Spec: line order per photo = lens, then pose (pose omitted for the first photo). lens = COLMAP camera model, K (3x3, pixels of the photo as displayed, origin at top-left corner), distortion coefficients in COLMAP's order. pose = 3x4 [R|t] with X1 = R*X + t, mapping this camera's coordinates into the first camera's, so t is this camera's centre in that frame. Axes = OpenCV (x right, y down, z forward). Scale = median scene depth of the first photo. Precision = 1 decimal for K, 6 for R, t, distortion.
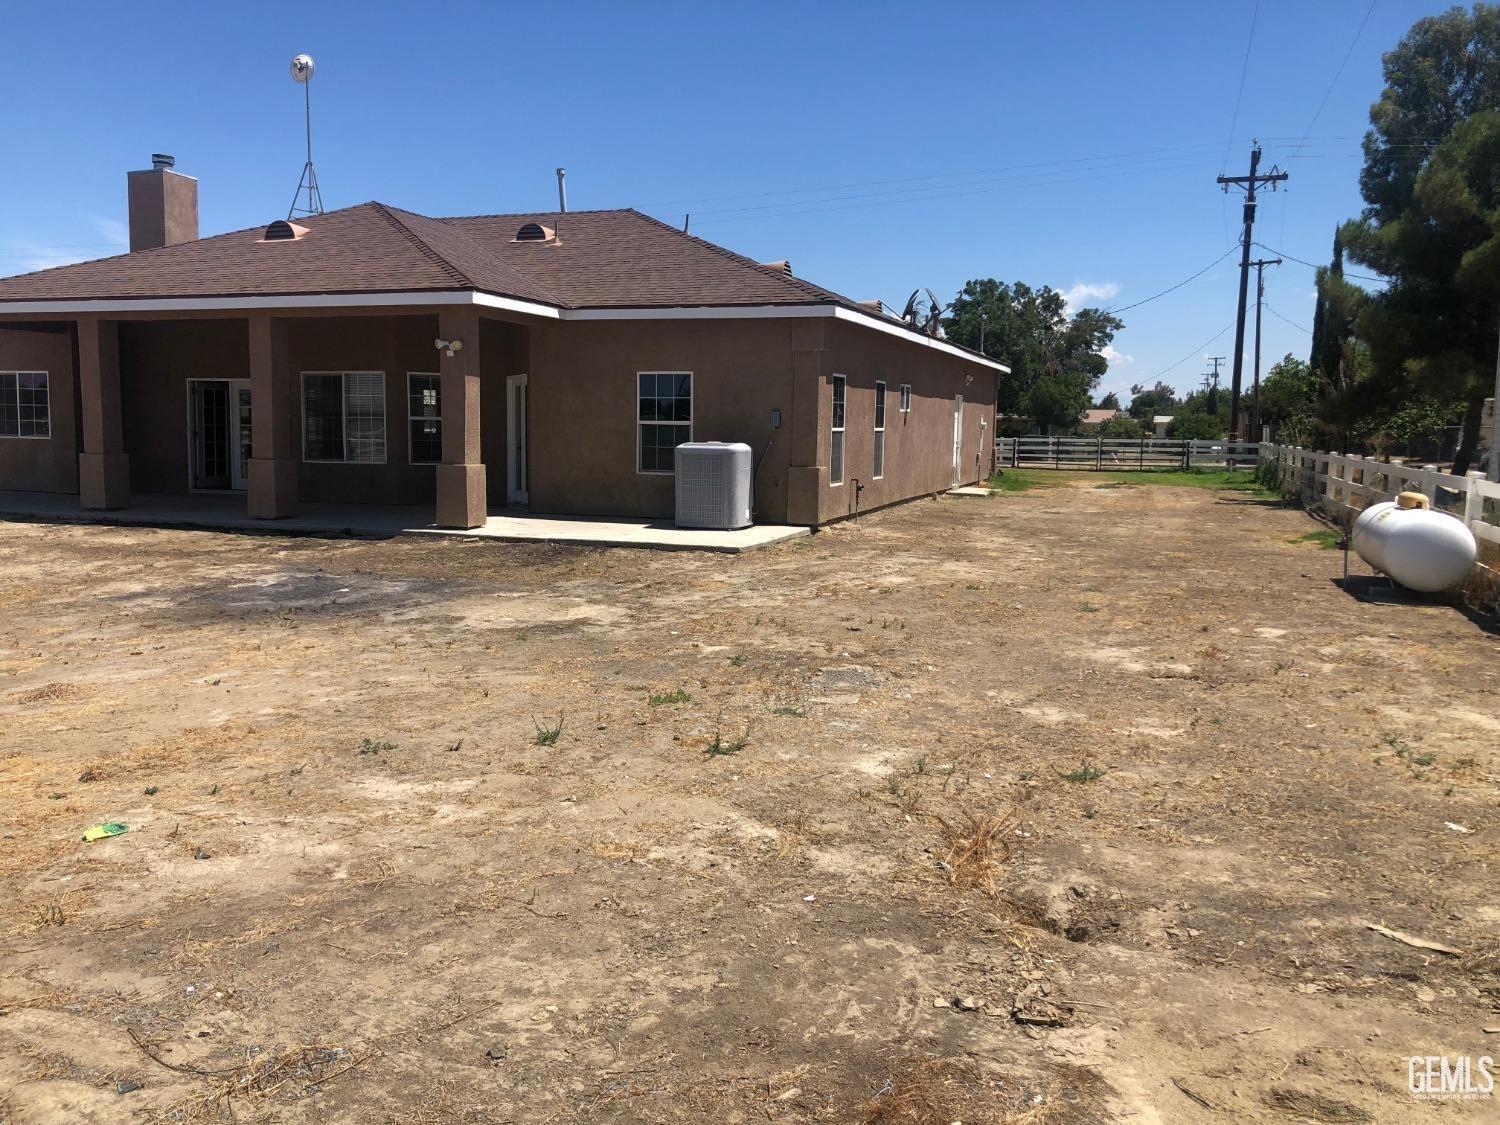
lens RADIAL K [[1223.9, 0, 741.3], [0, 1223.9, 560.7], [0, 0, 1]] dist [0.015534, -0.001255]
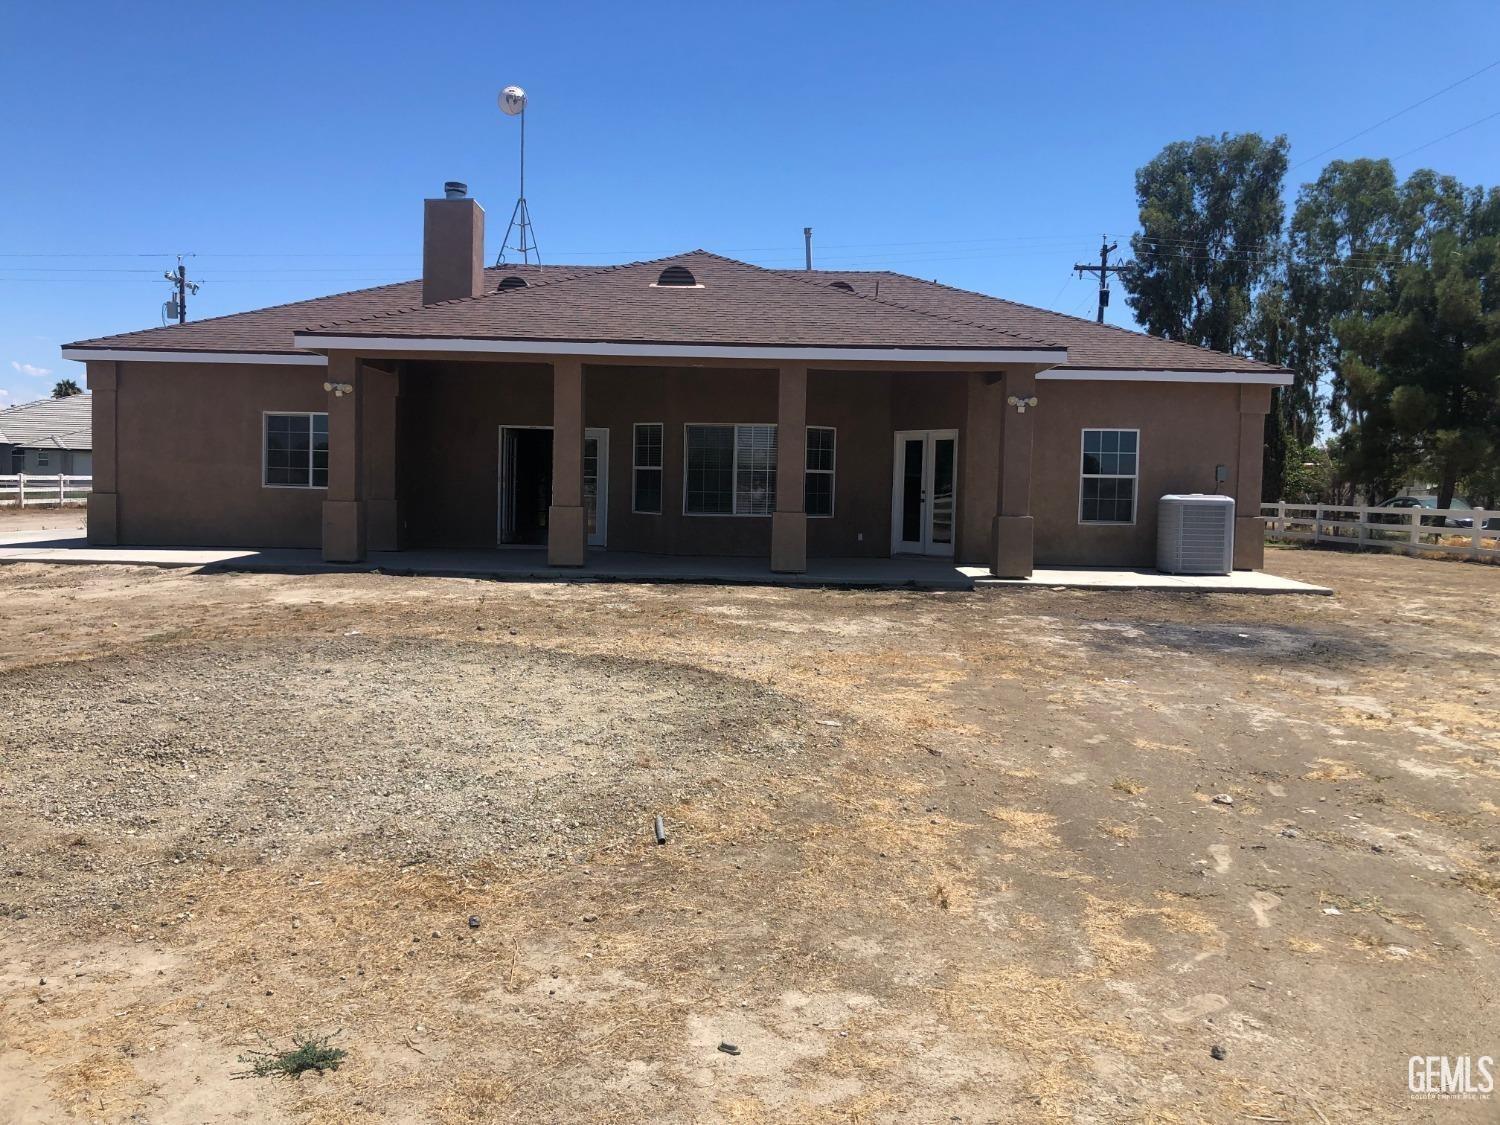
lens RADIAL K [[1223.9, 0, 741.3], [0, 1223.9, 560.7], [0, 0, 1]] dist [0.015534, -0.001255]
pose [[0.944319, -0.014156, 0.328728, -0.575179], [0.027979, 0.998910, -0.037359, -0.006839], [-0.327841, 0.044476, 0.943685, 0.076118]]
